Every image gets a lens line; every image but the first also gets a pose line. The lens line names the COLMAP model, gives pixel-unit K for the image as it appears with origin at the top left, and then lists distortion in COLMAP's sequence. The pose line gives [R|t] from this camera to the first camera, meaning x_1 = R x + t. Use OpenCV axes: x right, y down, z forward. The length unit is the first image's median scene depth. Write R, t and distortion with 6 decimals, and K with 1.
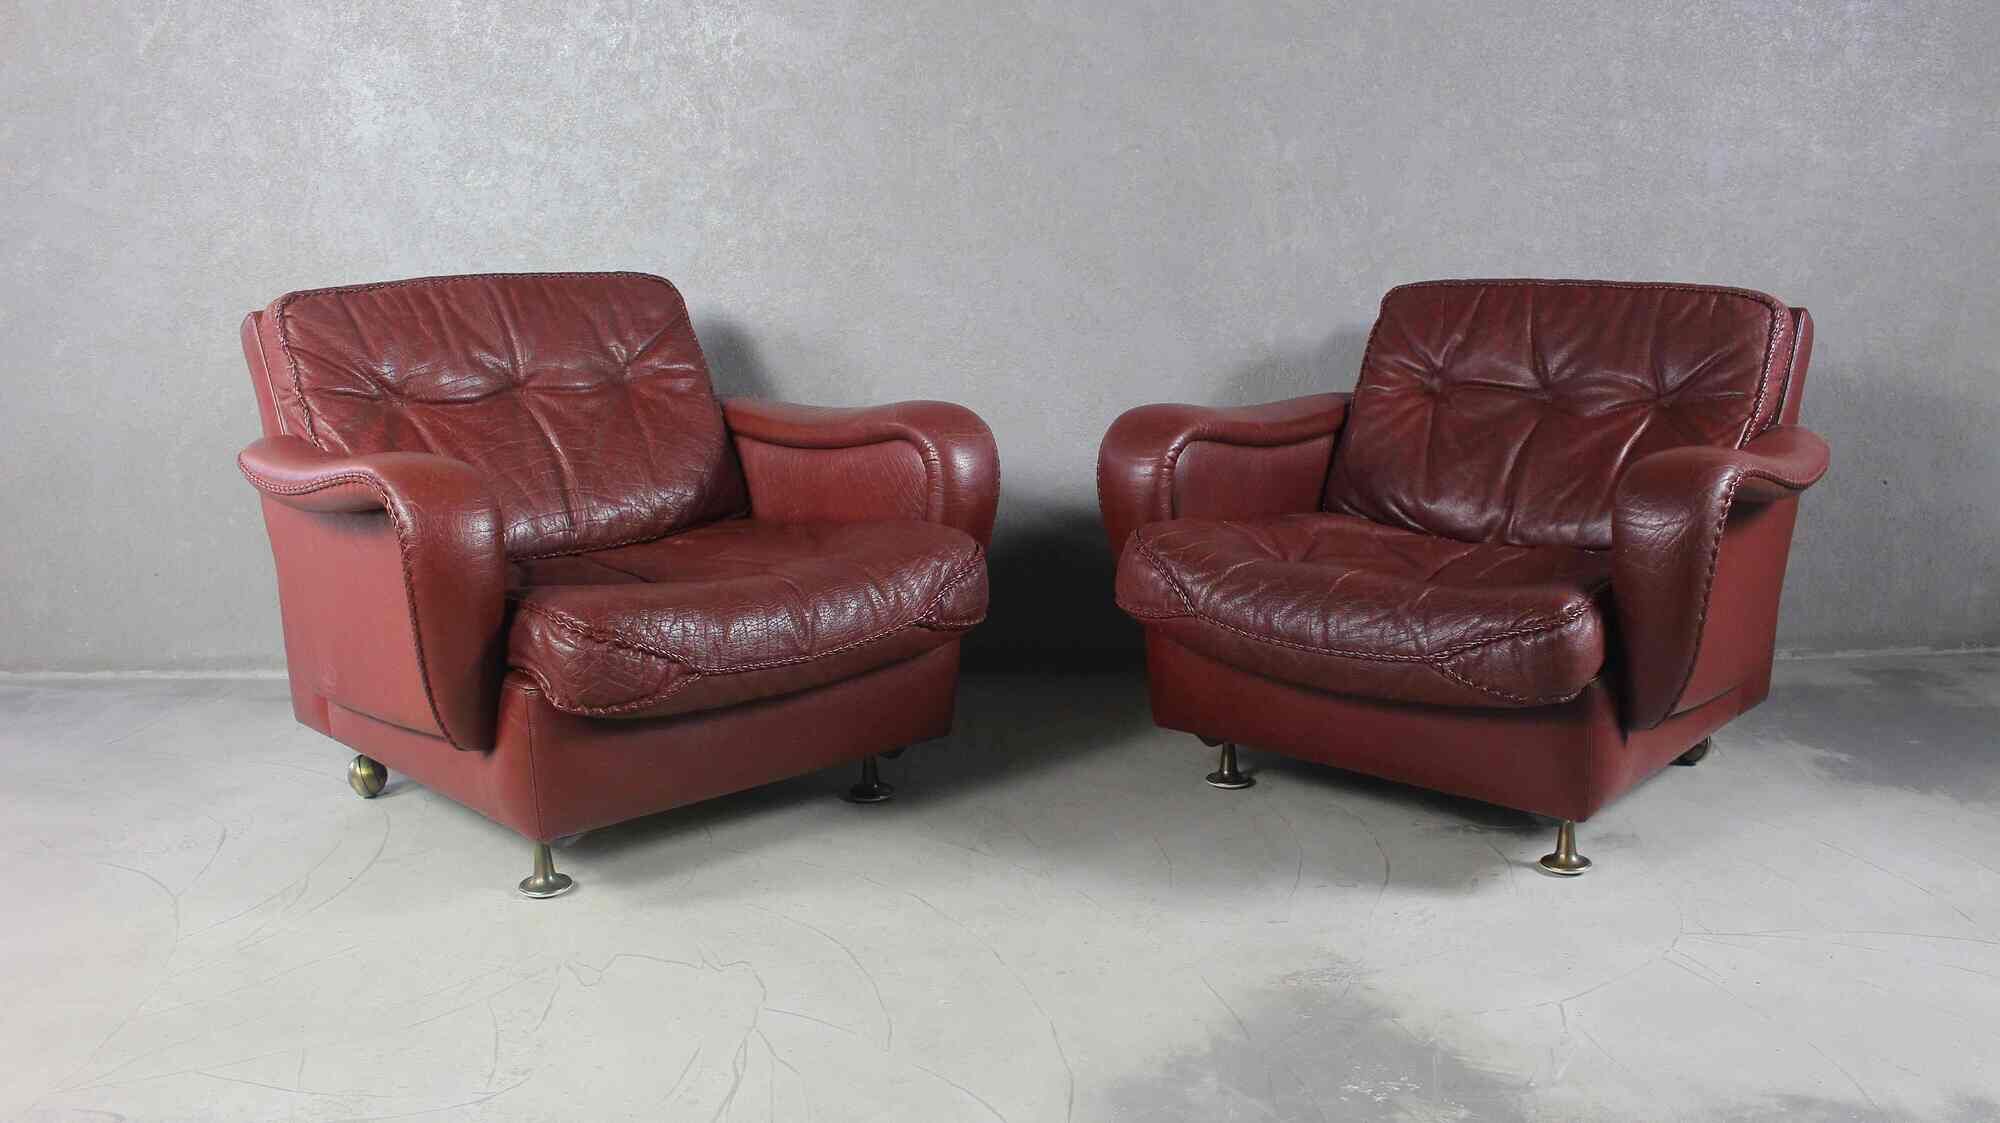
lens RADIAL K [[1672.3, 0, 1000.0], [0, 1672.3, 561.5], [0, 0, 1]] dist [-0.155375, 0.122540]
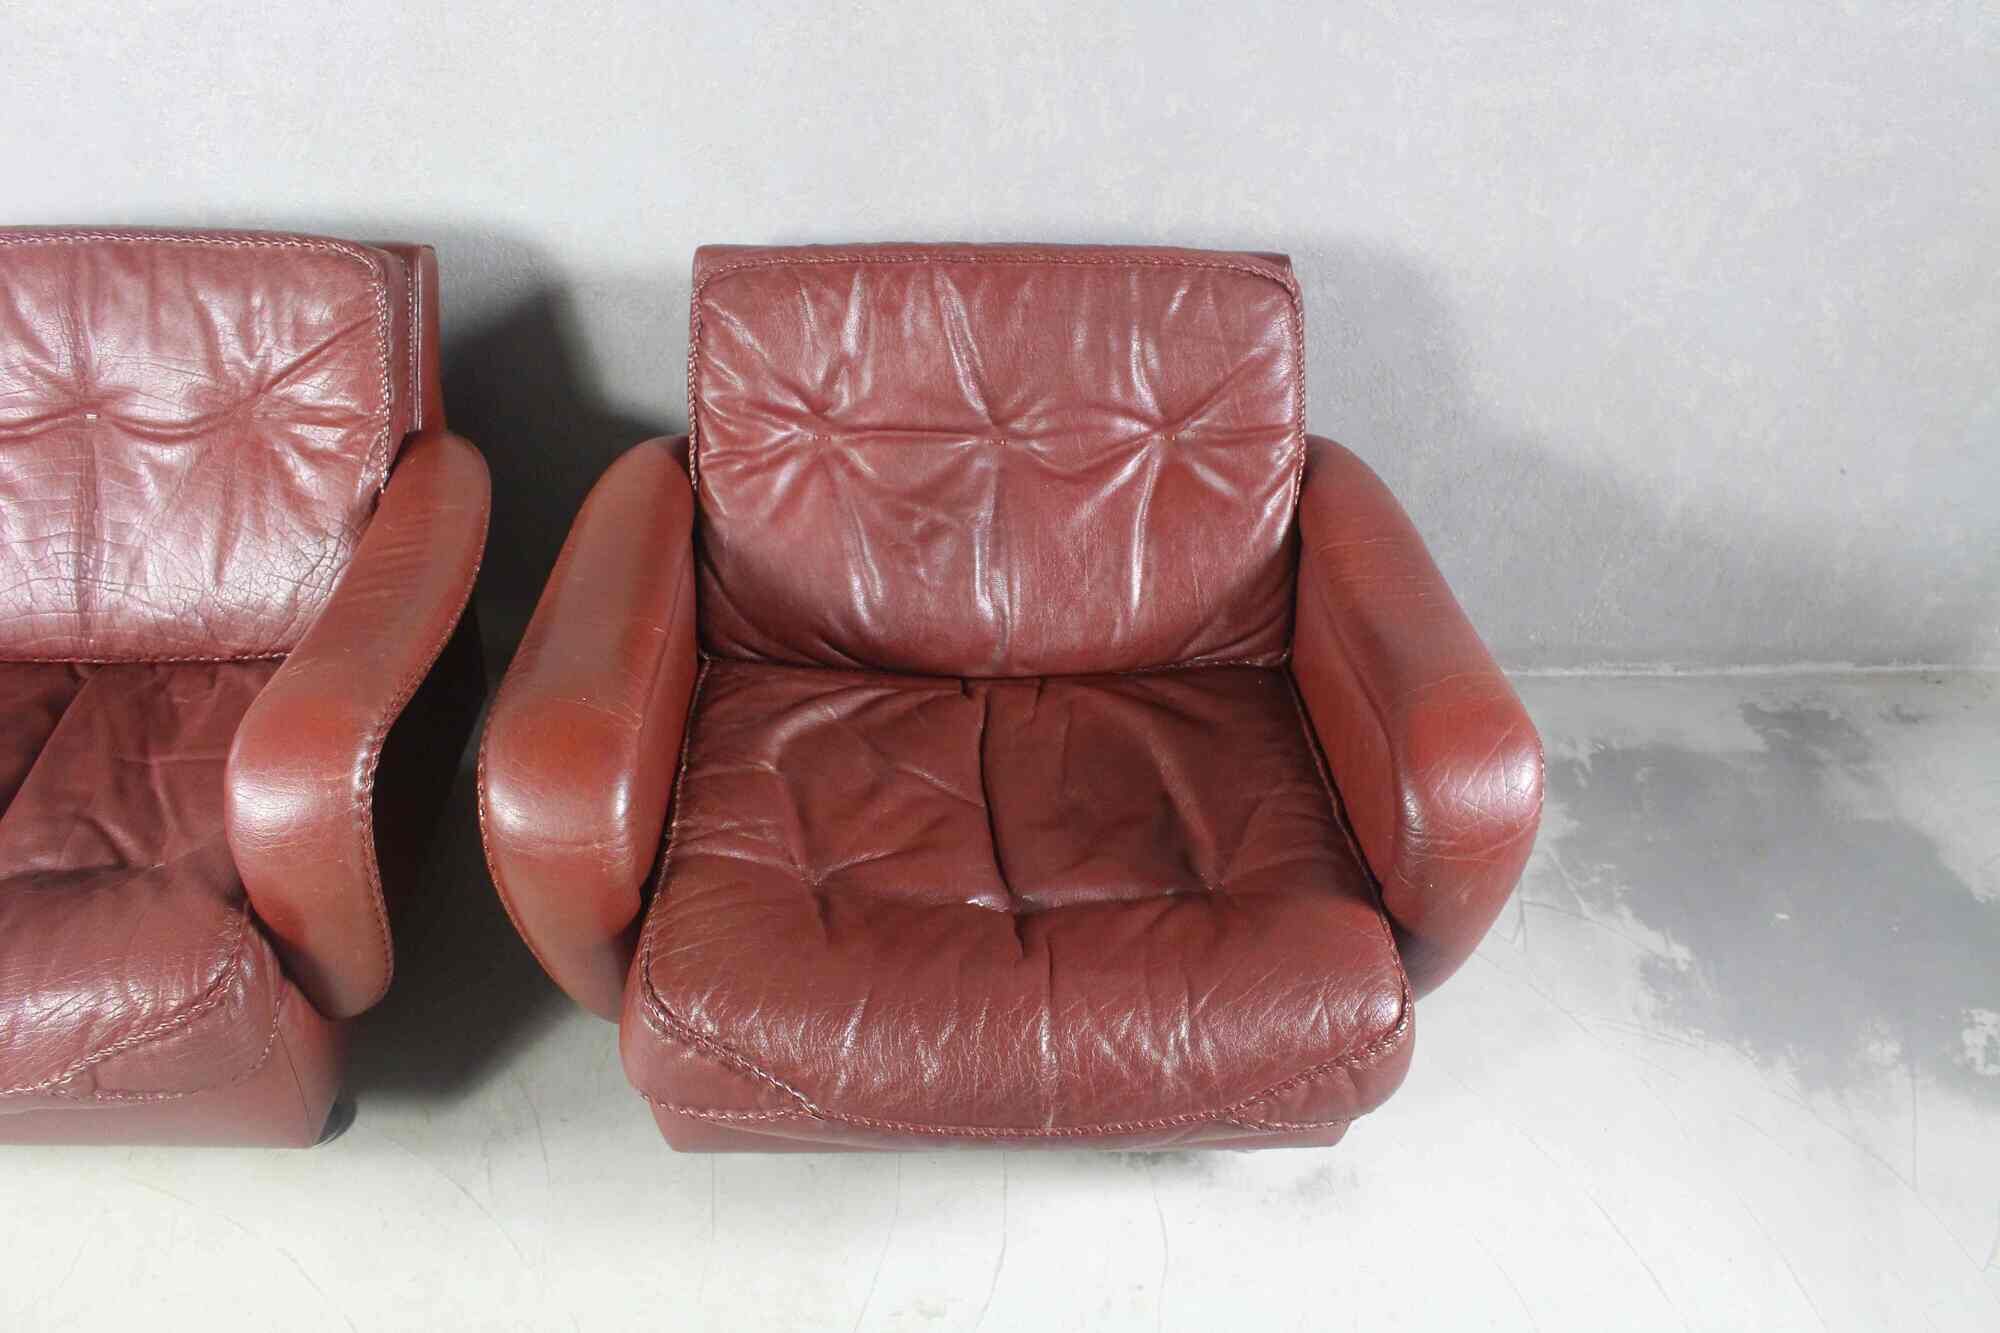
lens RADIAL K [[1671.4, 0, 1000.0], [0, 1671.4, 666.5], [0, 0, 1]] dist [-0.148327, 0.110819]
pose [[0.999203, 0.021474, 0.033653, 0.174704], [-0.033325, 0.912824, 0.406992, -0.314197], [-0.021979, -0.407789, 0.912812, 0.367587]]
